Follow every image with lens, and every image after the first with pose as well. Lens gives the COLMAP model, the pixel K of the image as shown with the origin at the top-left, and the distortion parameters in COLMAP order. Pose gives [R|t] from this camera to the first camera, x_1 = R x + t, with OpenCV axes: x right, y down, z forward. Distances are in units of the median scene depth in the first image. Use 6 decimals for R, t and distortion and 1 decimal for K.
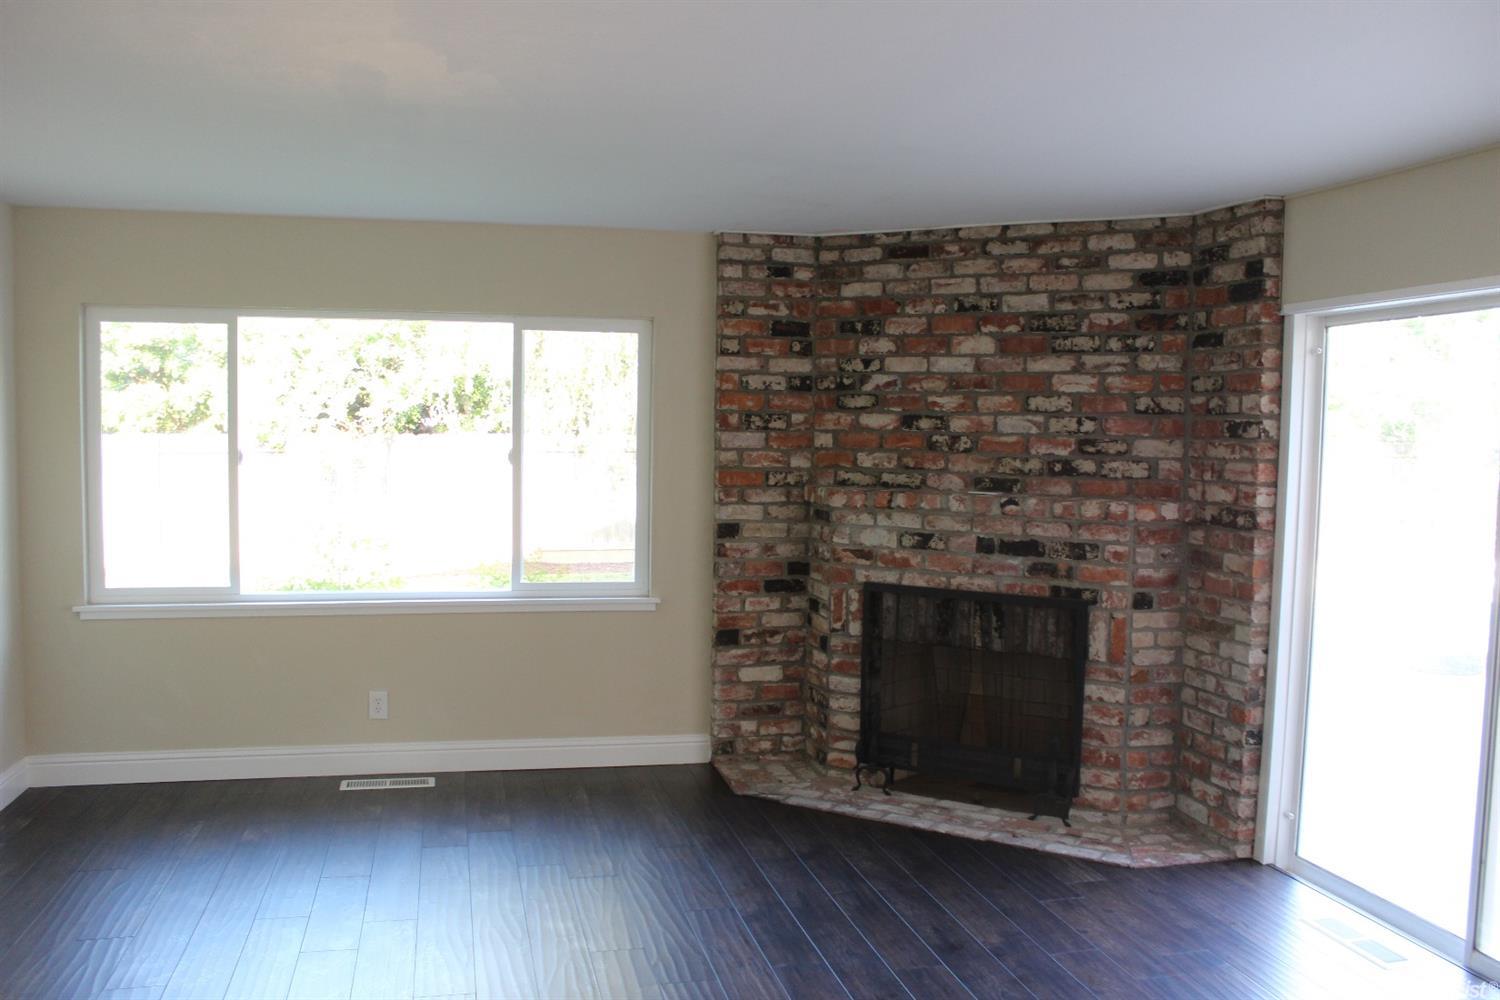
lens RADIAL K [[1263.6, 0, 757.1], [0, 1263.6, 504.8], [0, 0, 1]] dist [-0.167624, 0.156710]
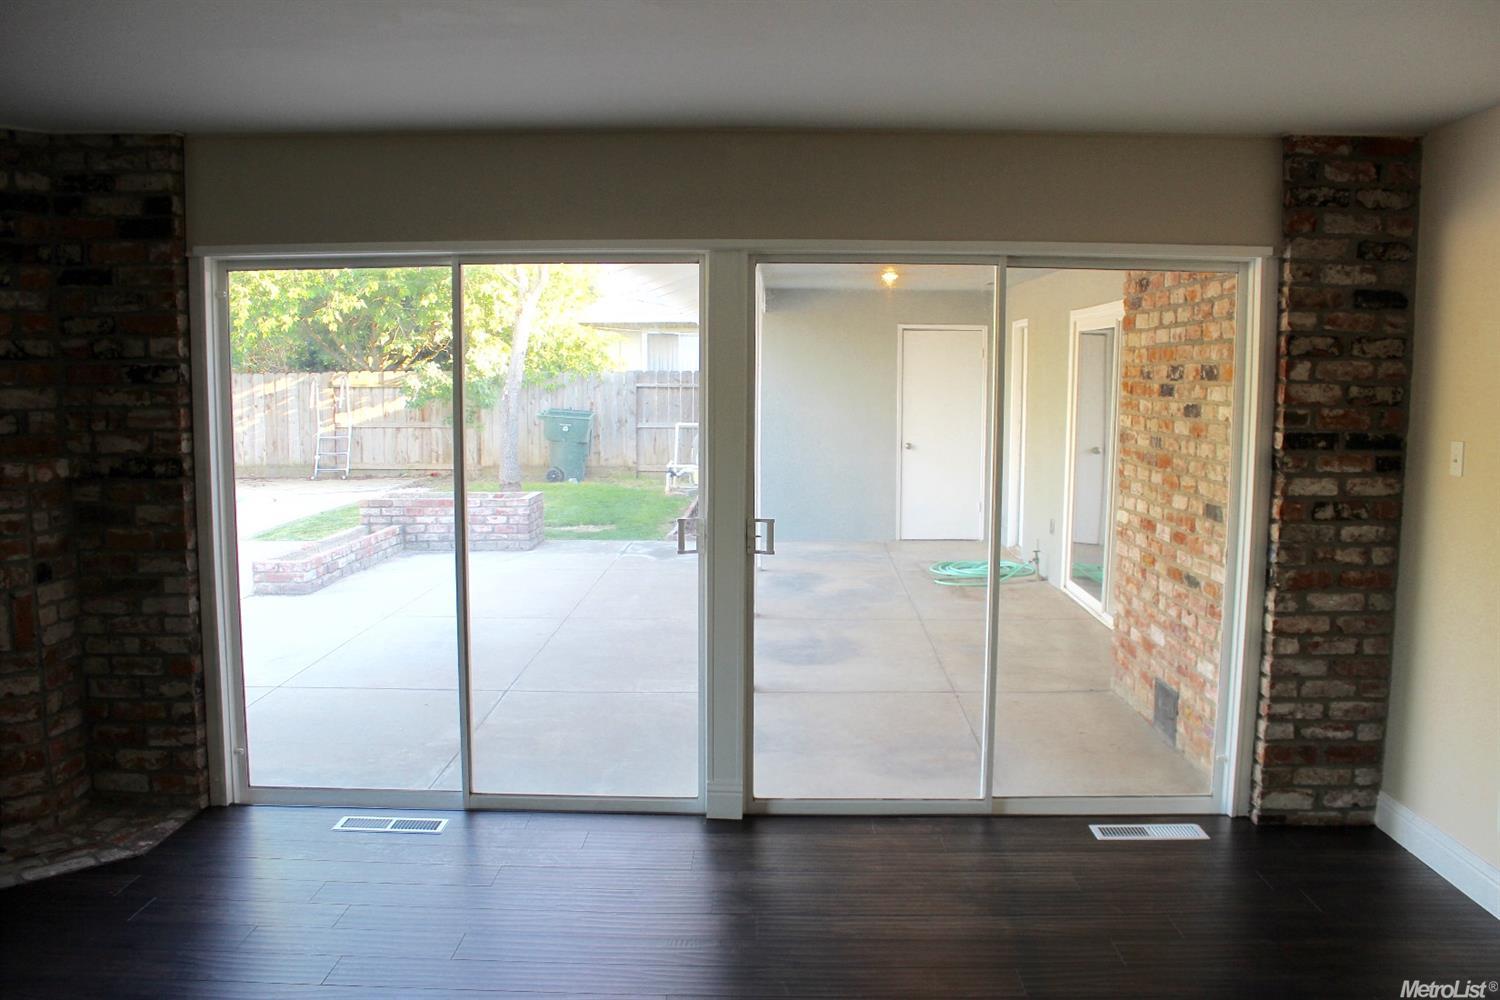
lens RADIAL K [[1263.6, 0, 757.1], [0, 1263.6, 504.8], [0, 0, 1]] dist [-0.167624, 0.156710]
pose [[0.248676, -0.123367, 0.960698, -0.382694], [0.062252, 0.991841, 0.111252, -0.034342], [-0.966584, 0.032140, 0.254327, 0.288460]]
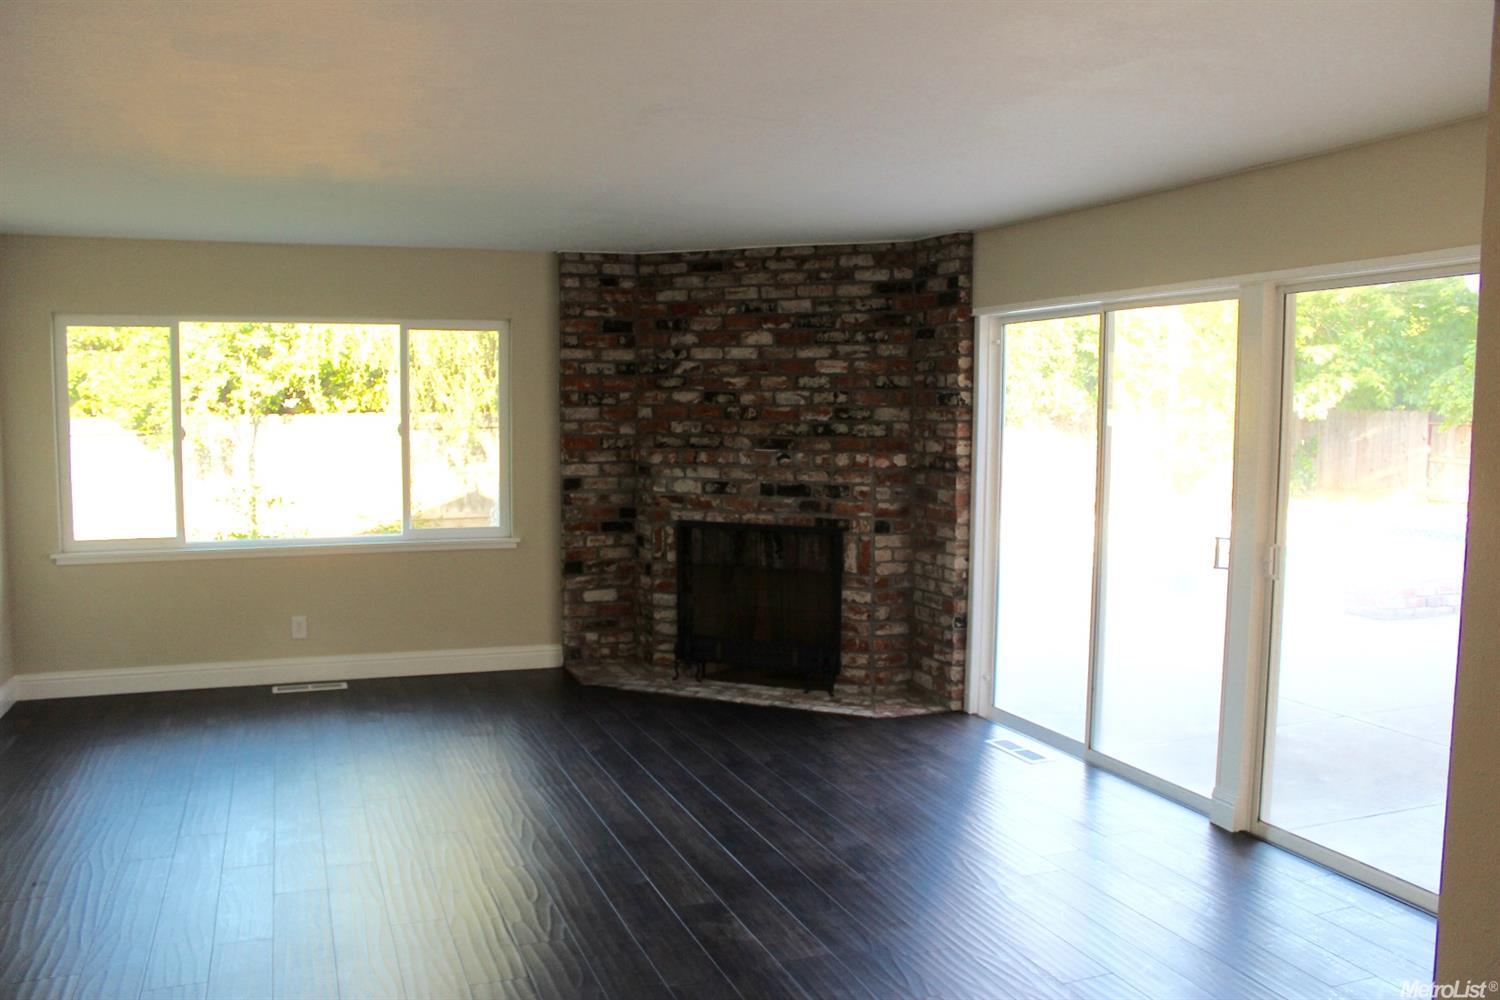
lens RADIAL K [[1263.6, 0, 757.1], [0, 1263.6, 504.8], [0, 0, 1]] dist [-0.167624, 0.156710]
pose [[0.992121, -0.022754, 0.123204, 0.006380], [0.020503, 0.999599, 0.019509, 0.023500], [-0.123598, -0.016829, 0.992190, -0.341959]]
